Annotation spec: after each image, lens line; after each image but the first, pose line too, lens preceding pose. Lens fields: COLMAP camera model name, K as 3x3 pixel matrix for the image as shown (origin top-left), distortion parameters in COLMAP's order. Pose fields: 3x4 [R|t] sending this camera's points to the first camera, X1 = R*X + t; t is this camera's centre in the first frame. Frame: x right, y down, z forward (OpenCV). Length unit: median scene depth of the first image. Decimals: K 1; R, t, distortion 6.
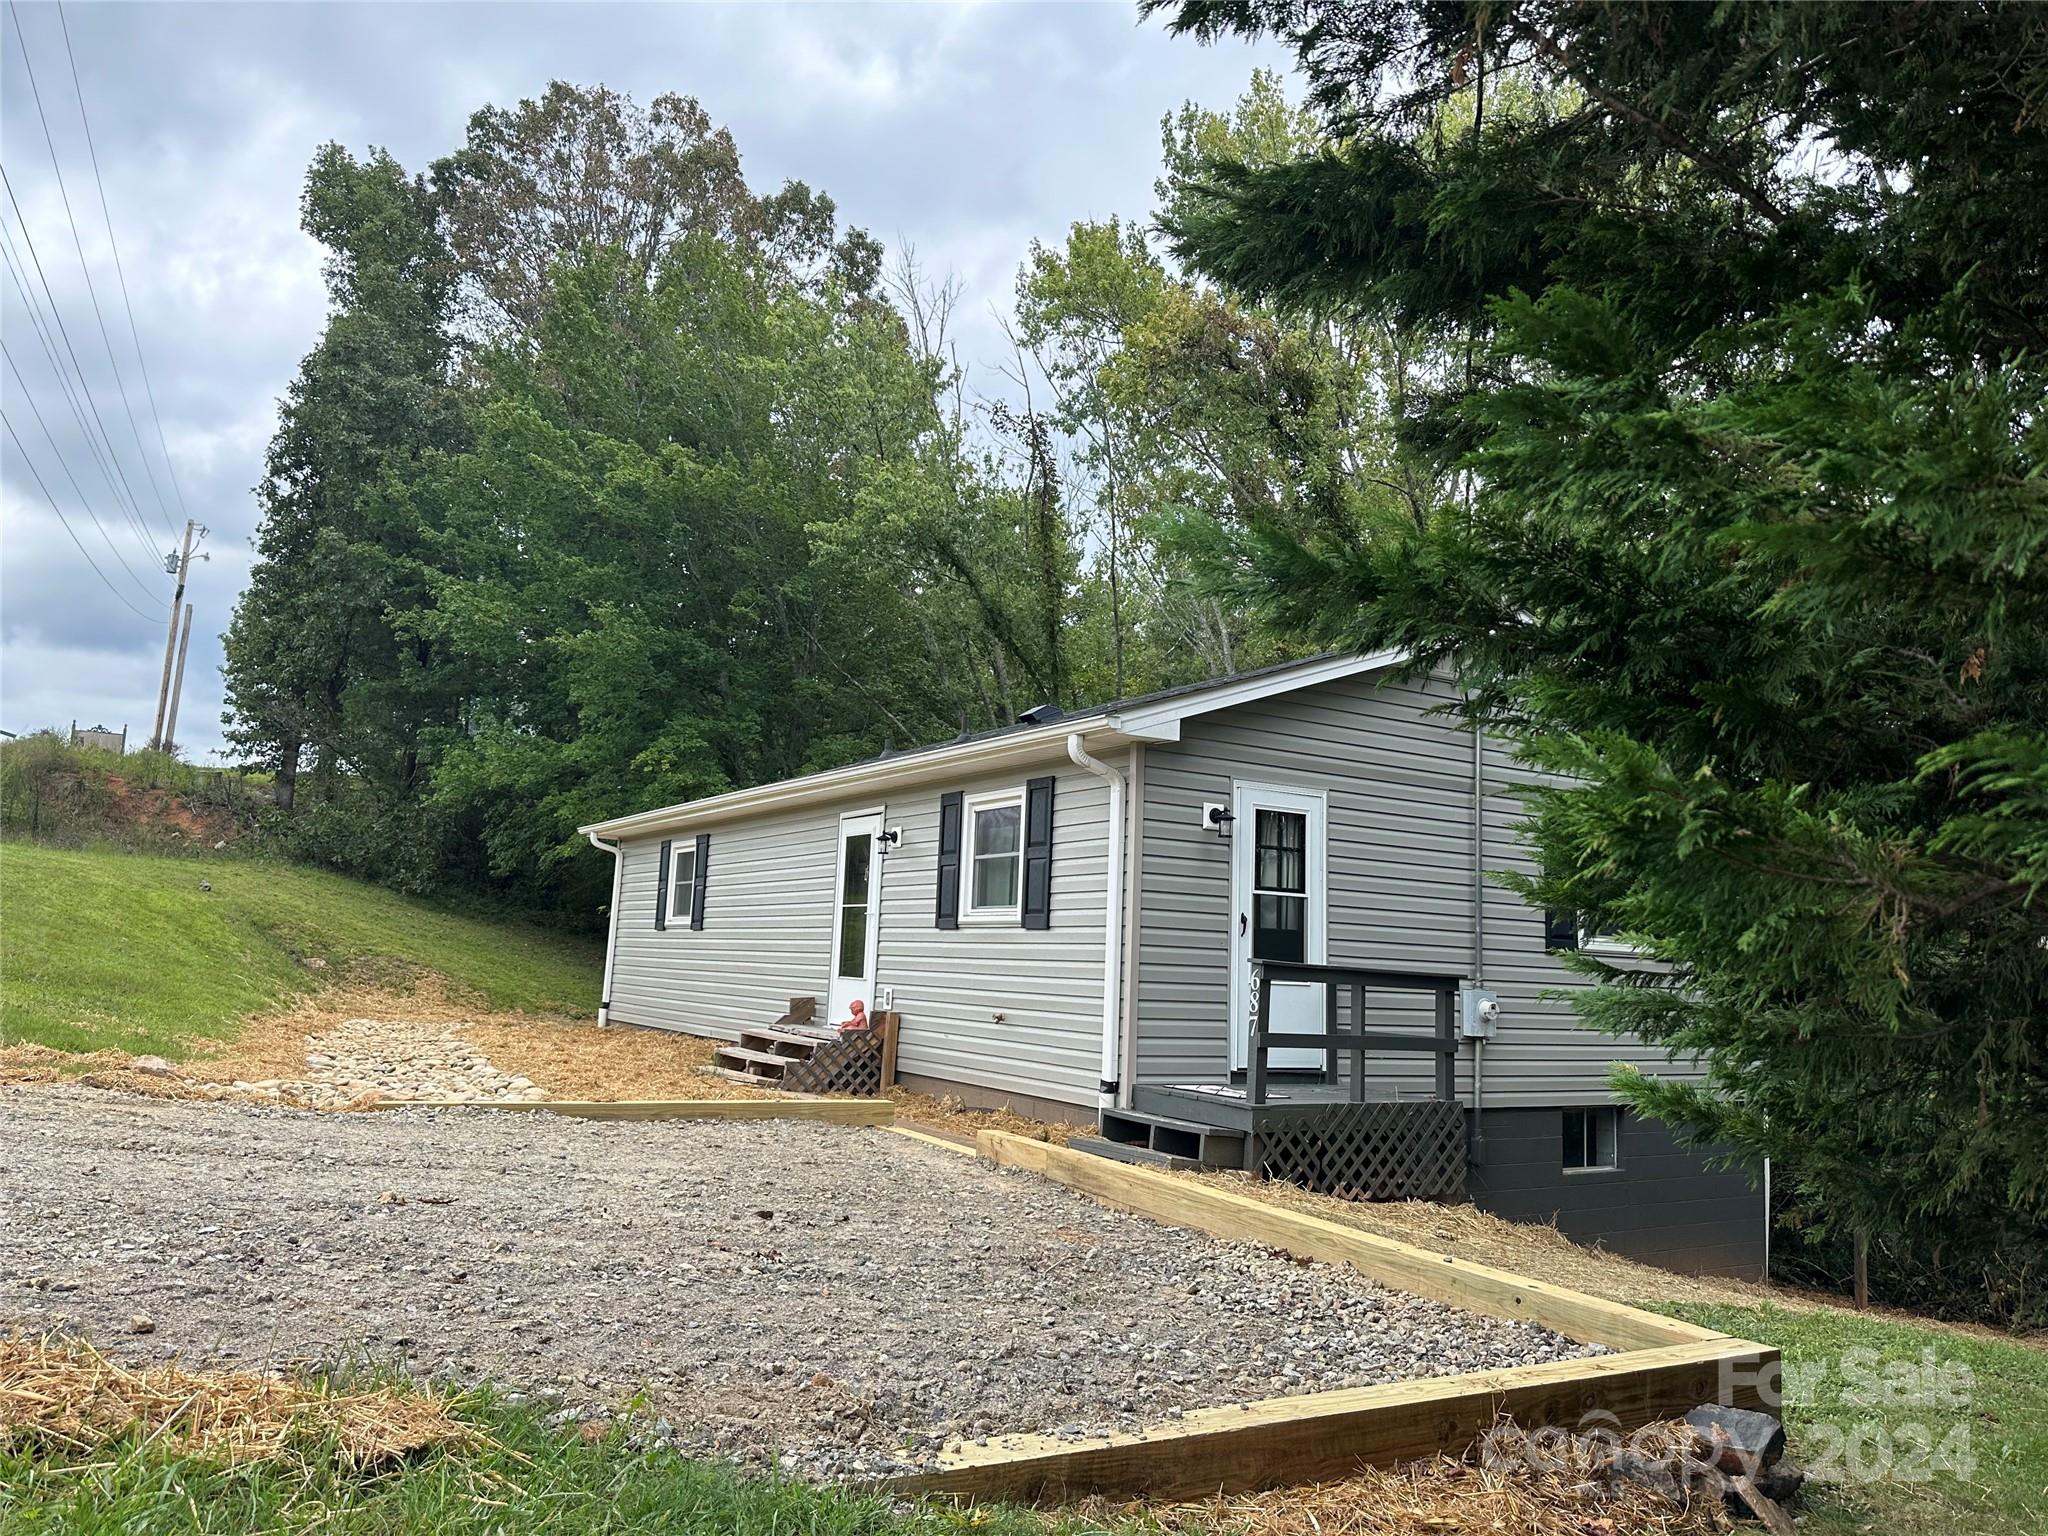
lens RADIAL K [[1431.0, 0, 1047.0], [0, 1431.0, 745.5], [0, 0, 1]] dist [0.009530, -0.019862]
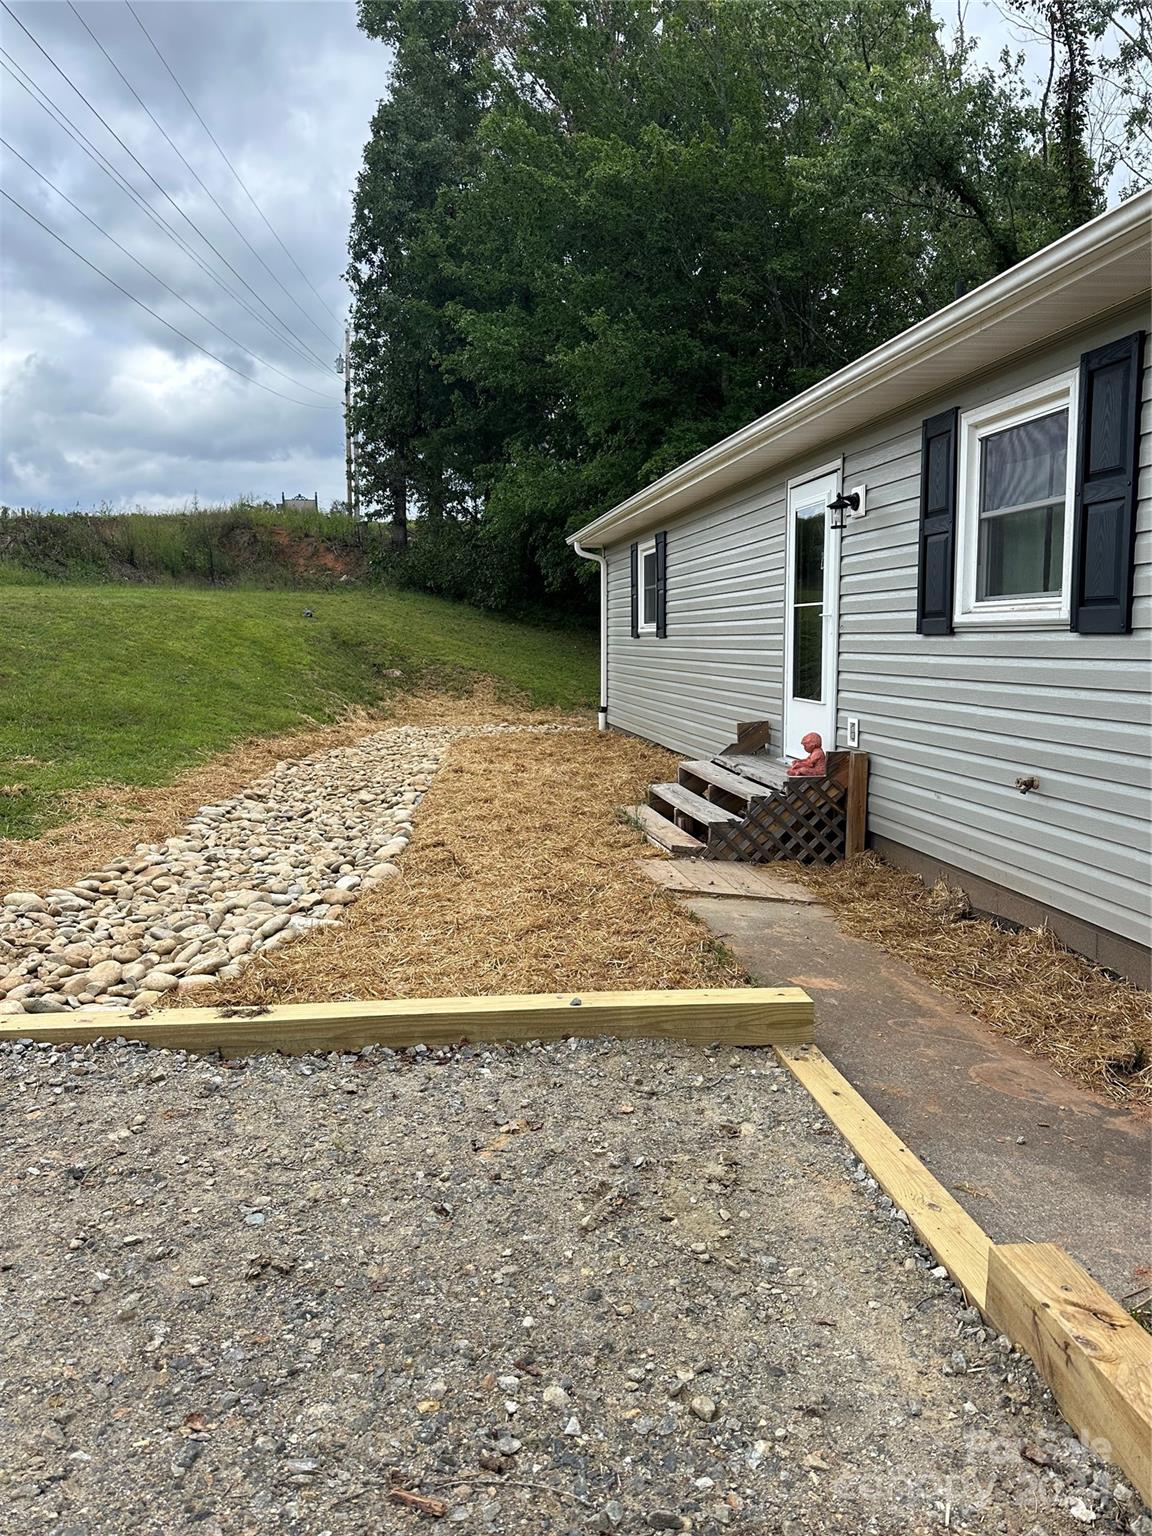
lens RADIAL K [[1058.9, 0, 570.2], [0, 1058.9, 746.2], [0, 0, 1]] dist [0.174499, -0.284437]
pose [[0.910625, -0.003407, -0.413220, -0.016523], [0.105842, 0.968532, 0.225261, 0.043308], [0.399449, -0.248864, 0.882331, 0.426543]]
